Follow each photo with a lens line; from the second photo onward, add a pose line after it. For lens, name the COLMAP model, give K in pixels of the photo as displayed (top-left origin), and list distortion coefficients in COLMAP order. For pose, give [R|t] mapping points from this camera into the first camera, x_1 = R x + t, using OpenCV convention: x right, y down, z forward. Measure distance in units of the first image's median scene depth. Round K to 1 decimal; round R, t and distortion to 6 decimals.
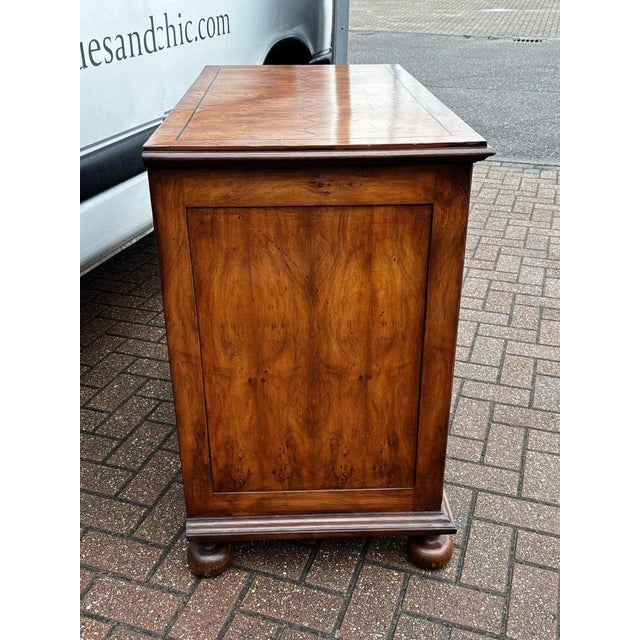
lens RADIAL K [[703.6, 0, 319.7], [0, 703.6, 319.2], [0, 0, 1]] dist [0.045332, 0.000000]
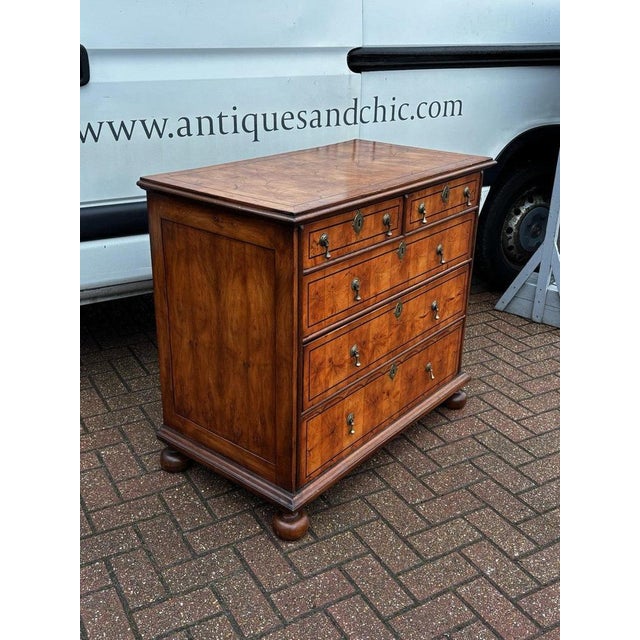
lens RADIAL K [[703.6, 0, 318.5], [0, 703.6, 316.5], [0, 0, 1]] dist [0.045332, 0.000000]
pose [[0.751542, 0.274281, -0.599962, 0.942461], [-0.318540, 0.947298, 0.034052, -0.096227], [0.577682, 0.165520, 0.799304, -0.044272]]
